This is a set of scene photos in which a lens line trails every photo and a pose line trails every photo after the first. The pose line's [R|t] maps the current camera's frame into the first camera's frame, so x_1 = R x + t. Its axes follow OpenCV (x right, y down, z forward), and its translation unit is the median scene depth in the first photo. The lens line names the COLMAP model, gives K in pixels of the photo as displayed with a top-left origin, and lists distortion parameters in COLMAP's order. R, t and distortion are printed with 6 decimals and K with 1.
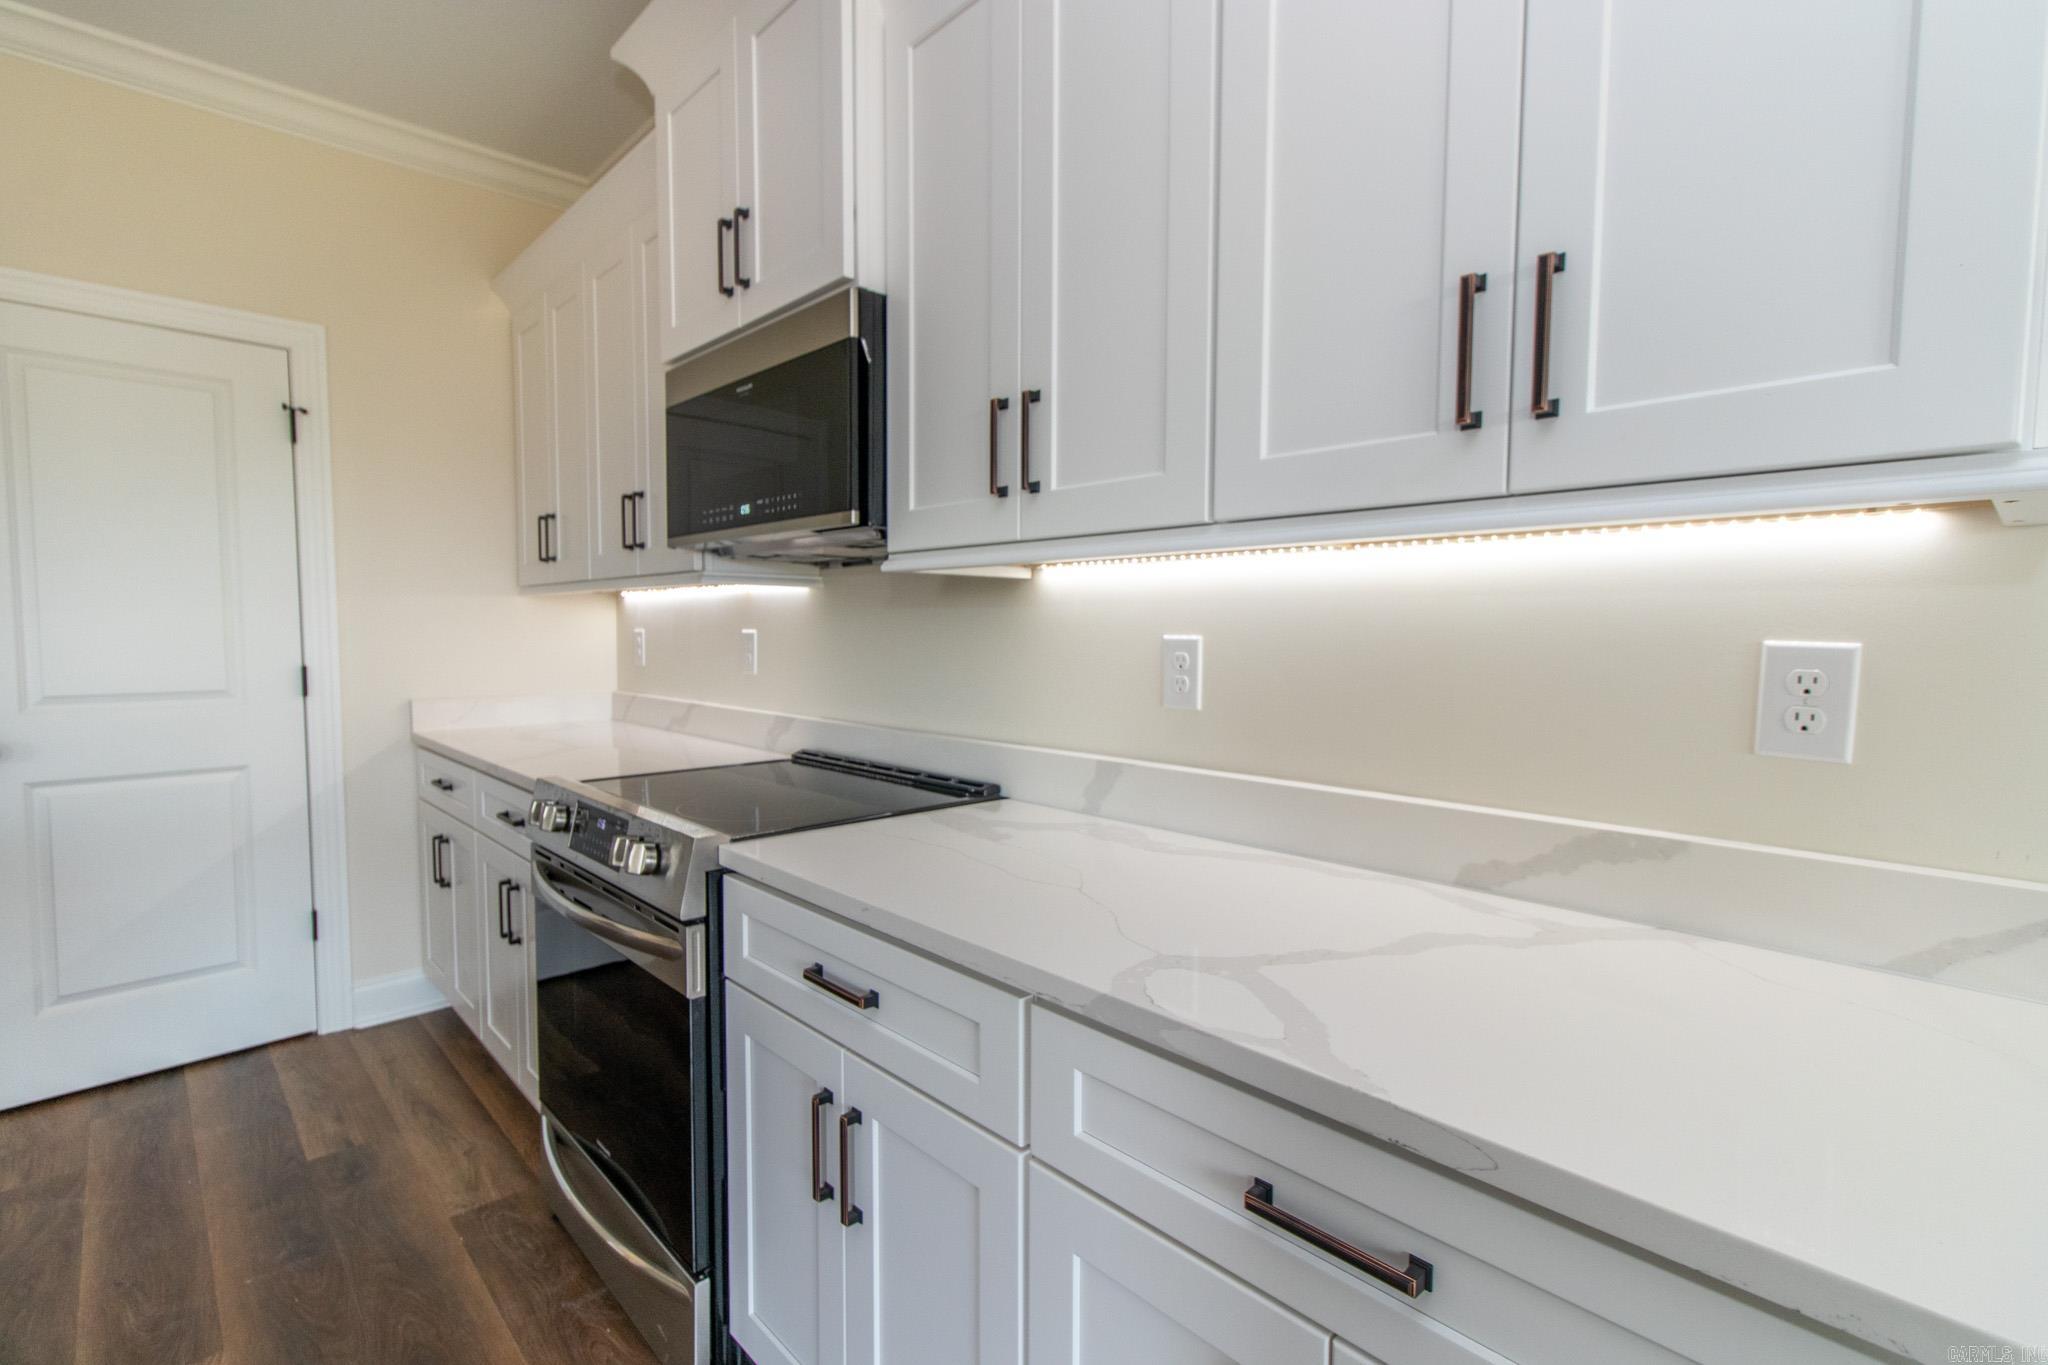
lens RADIAL K [[953.4, 0, 1024.0], [0, 953.4, 682.5], [0, 0, 1]] dist [0.006338, 0.000481]
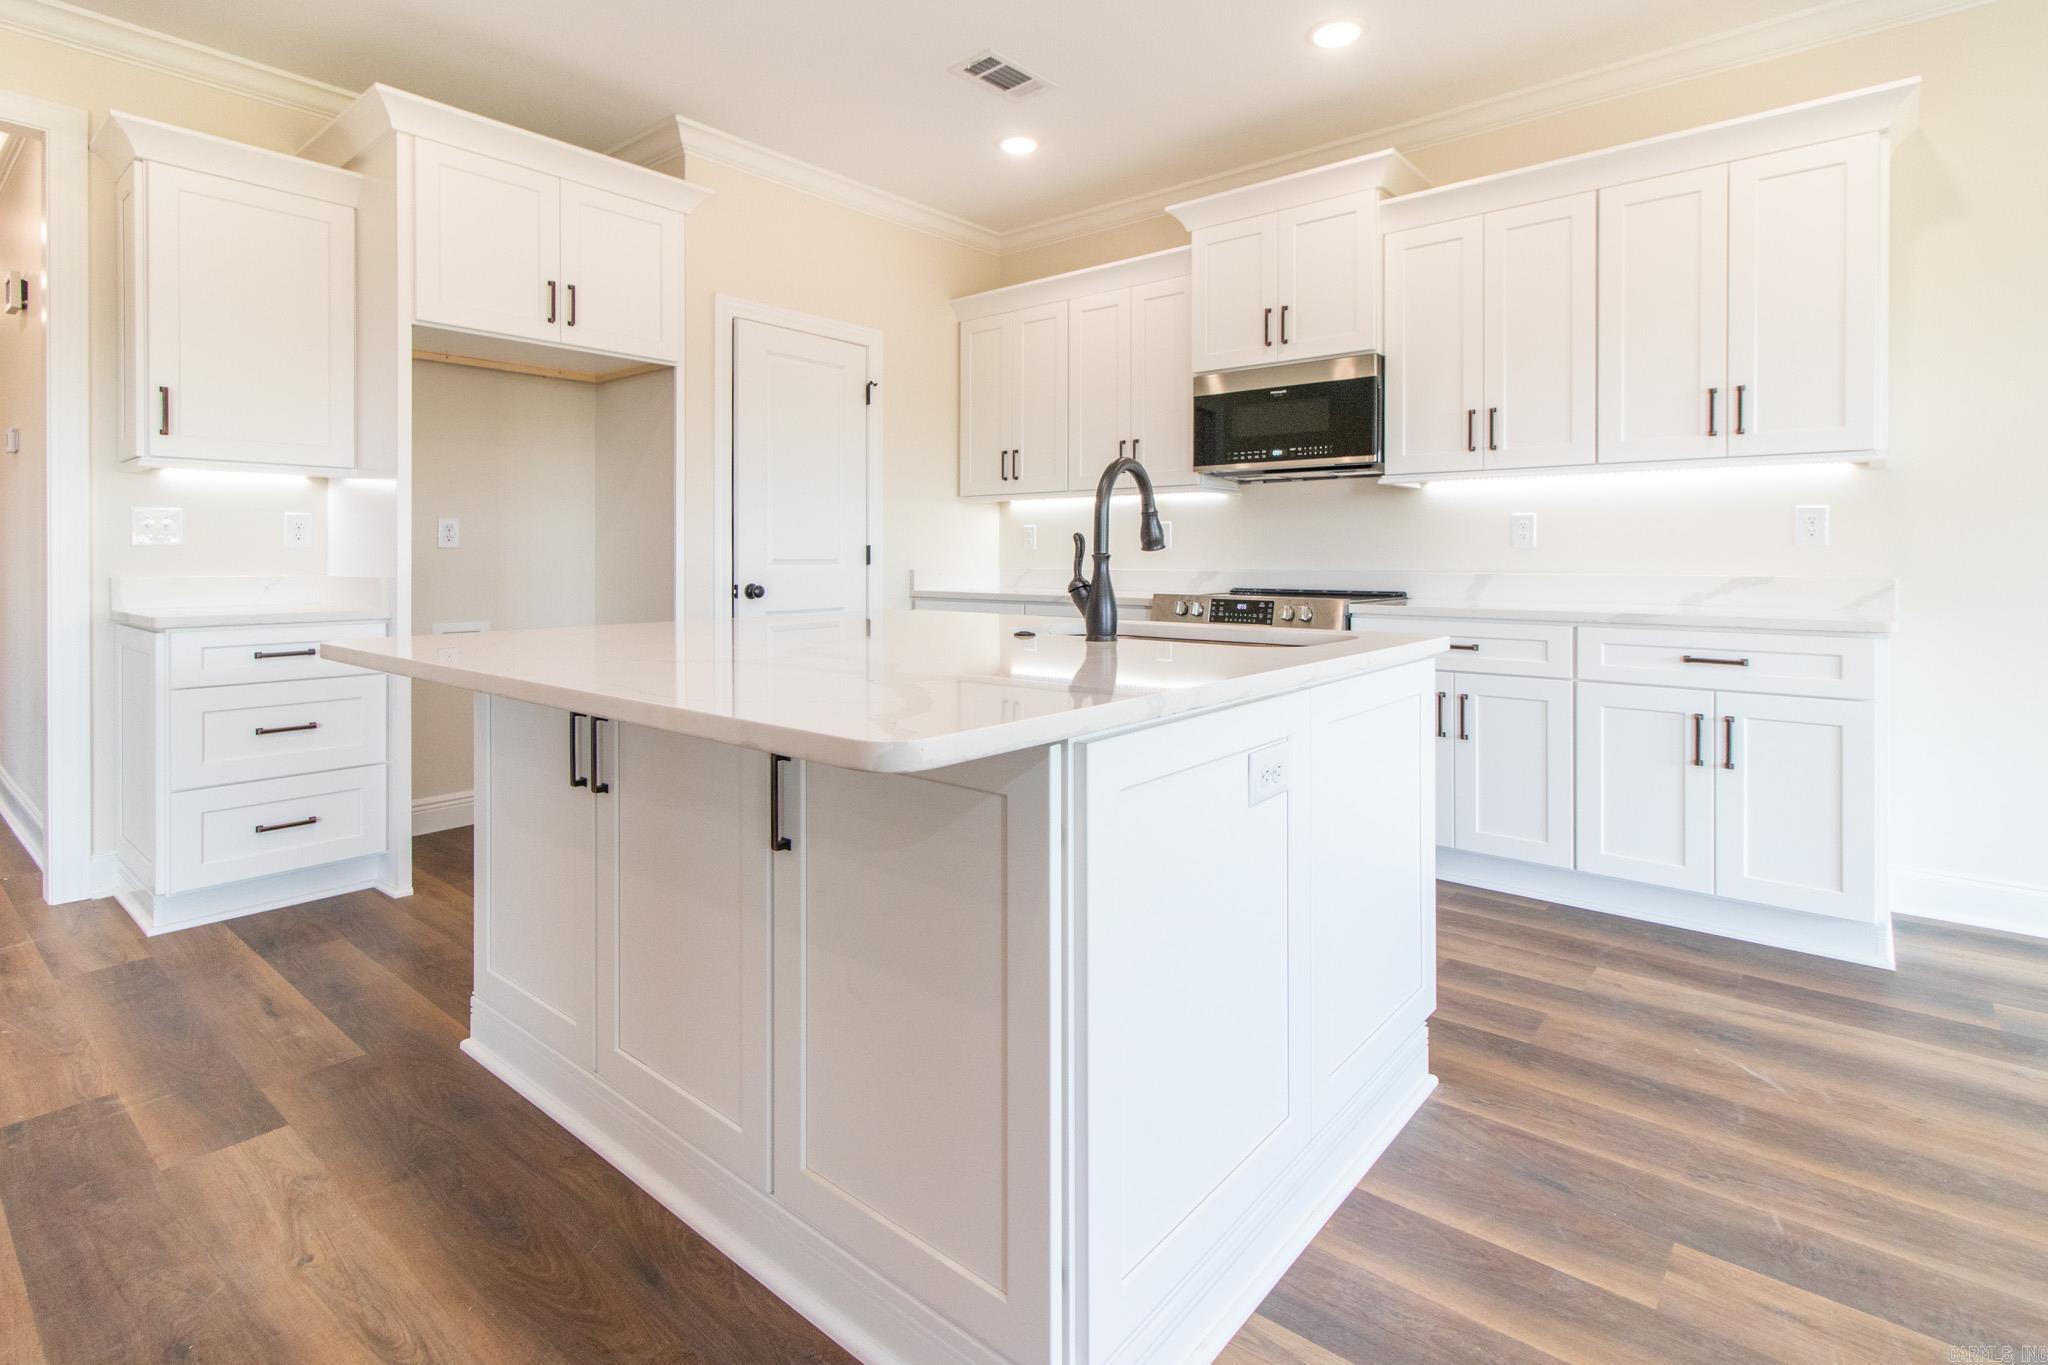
lens RADIAL K [[997.0, 0, 1009.2], [0, 997.0, 557.0], [0, 0, 1]] dist [0.005362, 0.000112]
pose [[0.994365, -0.000708, 0.106012, -1.248174], [0.006880, 0.998300, -0.057873, 0.174572], [-0.105791, 0.058276, 0.992679, -1.140123]]
